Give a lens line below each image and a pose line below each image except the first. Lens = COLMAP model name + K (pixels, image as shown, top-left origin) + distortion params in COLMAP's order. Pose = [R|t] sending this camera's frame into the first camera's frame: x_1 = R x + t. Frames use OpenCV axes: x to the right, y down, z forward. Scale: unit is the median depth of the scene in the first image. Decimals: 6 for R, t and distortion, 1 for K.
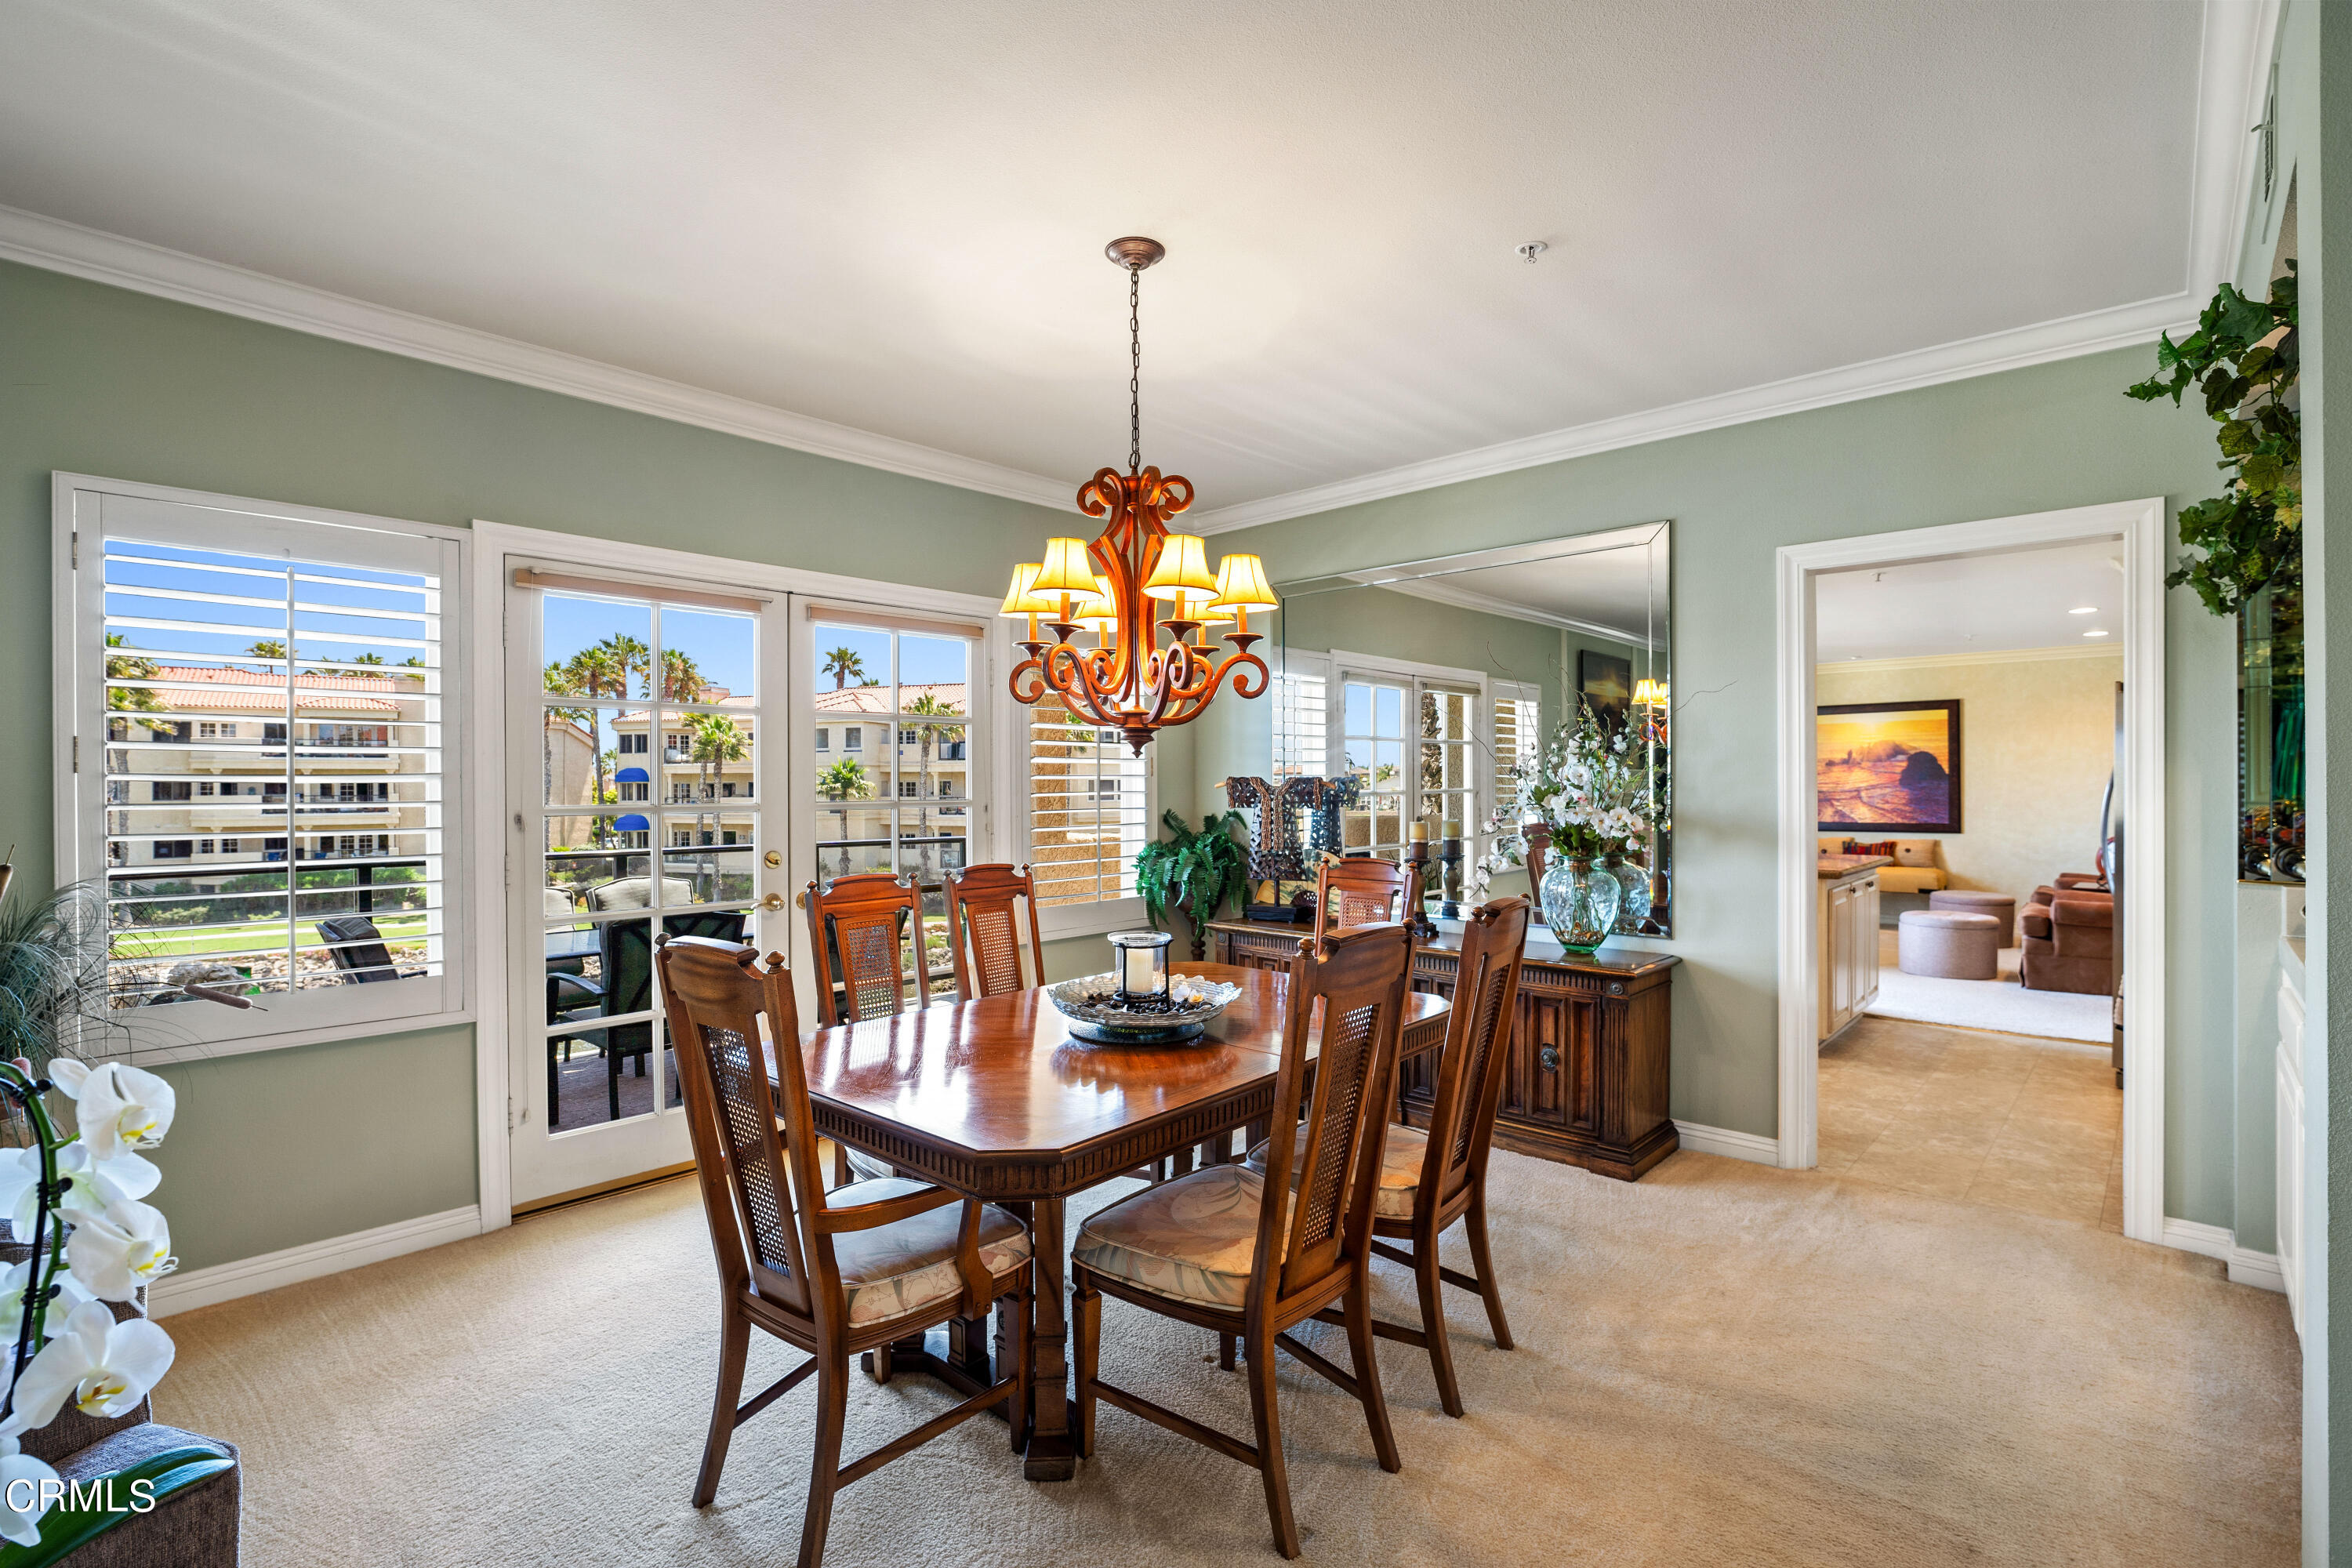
lens RADIAL K [[1070.6, 0, 1167.4], [0, 1070.6, 791.2], [0, 0, 1]] dist [-0.007649, -0.000026]
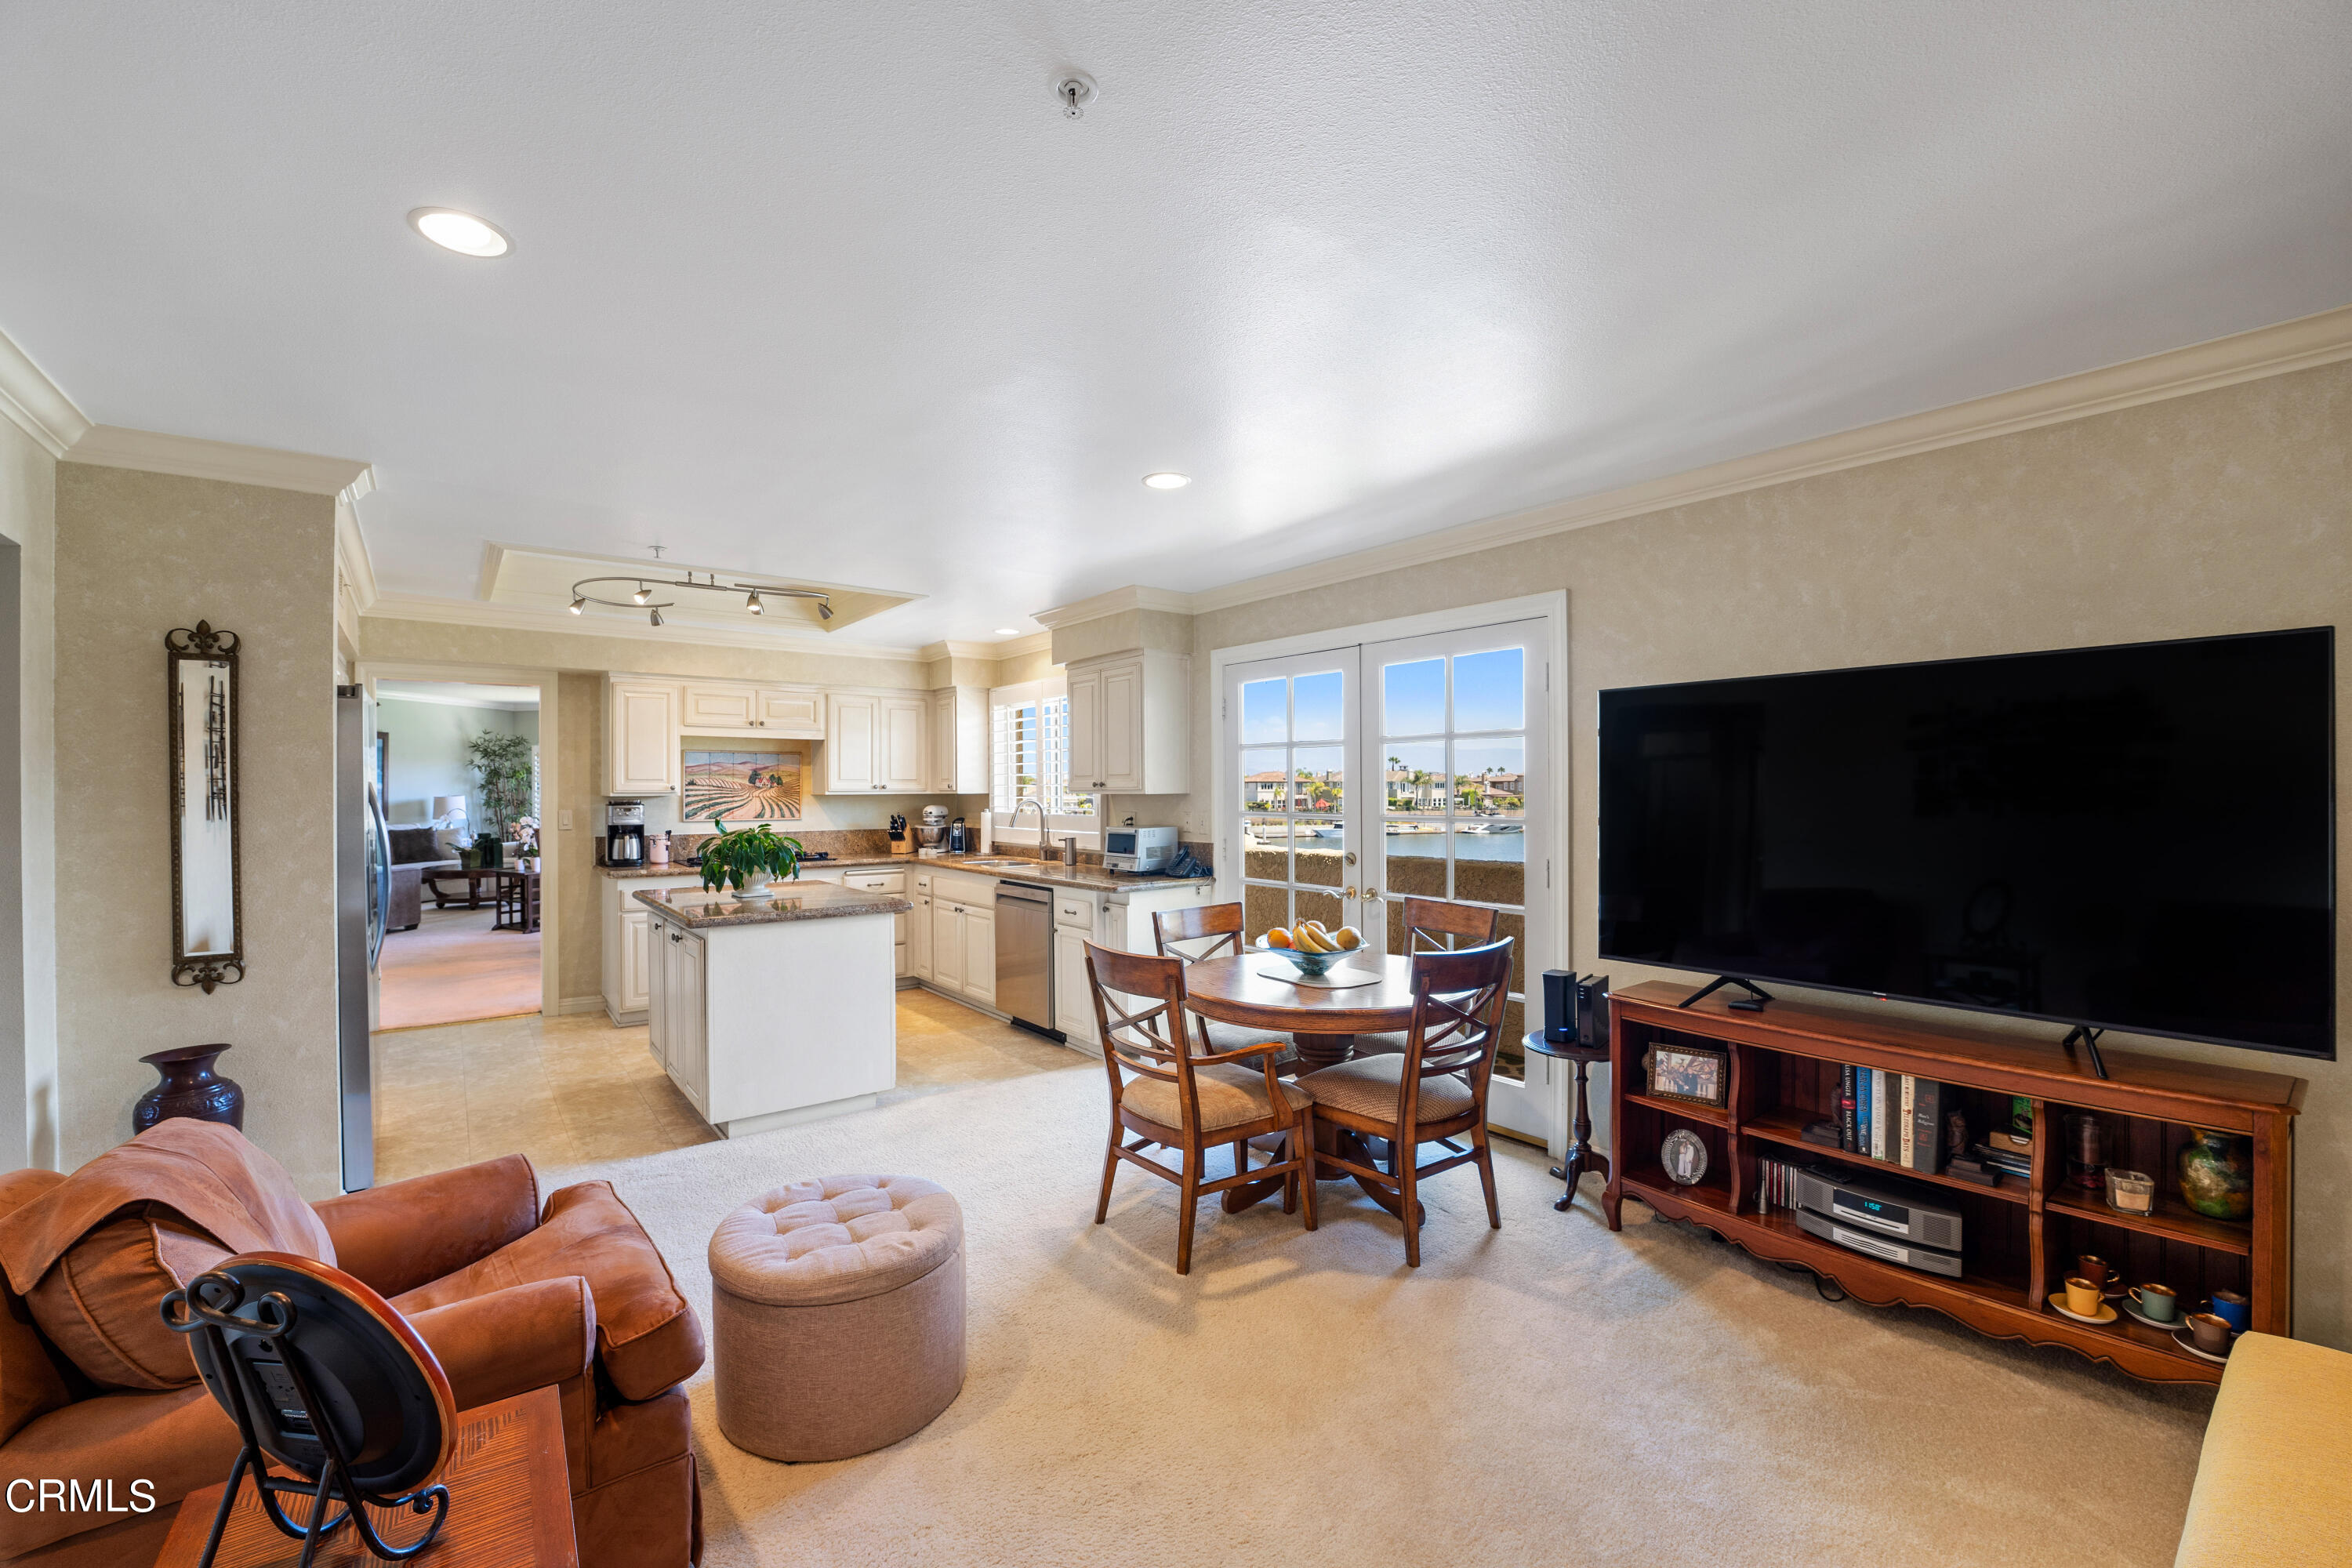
lens RADIAL K [[964.0, 0, 1170.0], [0, 964.0, 789.4], [0, 0, 1]] dist [-0.017374, 0.000416]
pose [[-0.145154, 0.006724, -0.989386, 0.769311], [-0.000844, 0.999976, 0.006920, -0.017198], [0.989409, 0.001840, -0.145145, 0.864446]]
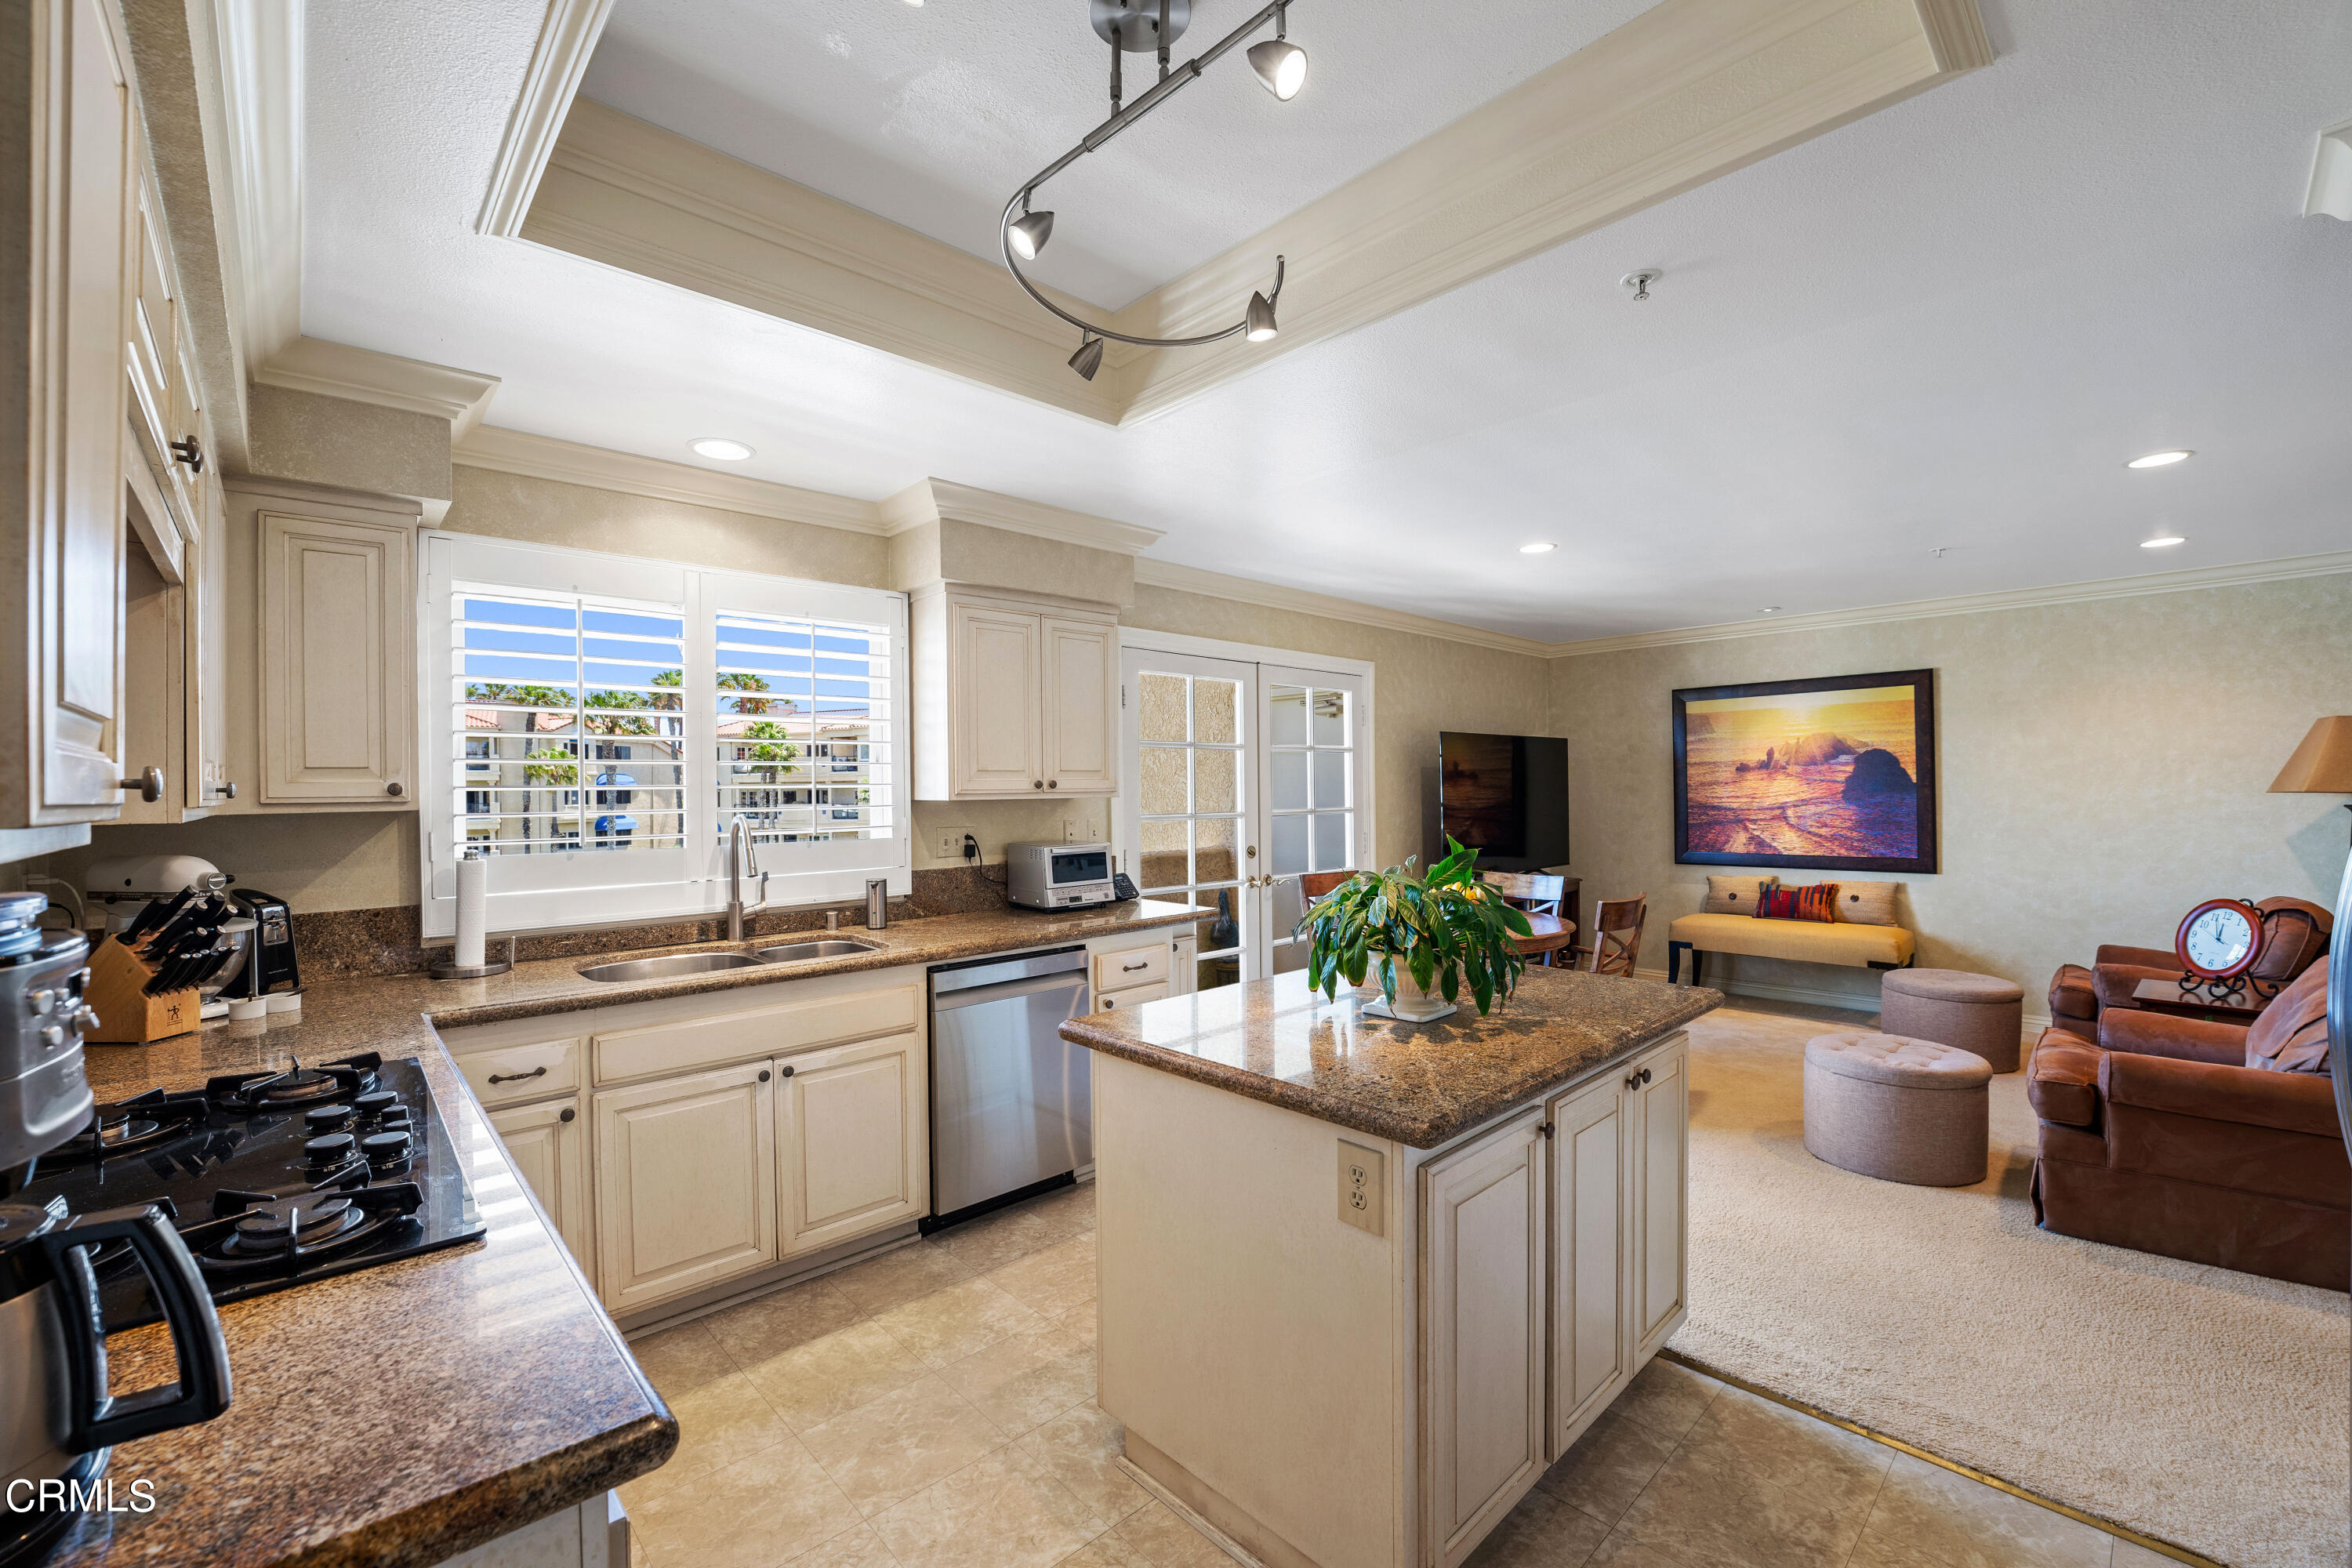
lens RADIAL K [[964.0, 0, 1170.0], [0, 964.0, 789.4], [0, 0, 1]] dist [-0.017374, 0.000416]
pose [[0.998290, -0.007069, -0.058029, 0.300733], [0.006837, 0.999968, -0.004195, -0.012550], [0.058057, 0.003791, 0.998306, 0.378499]]
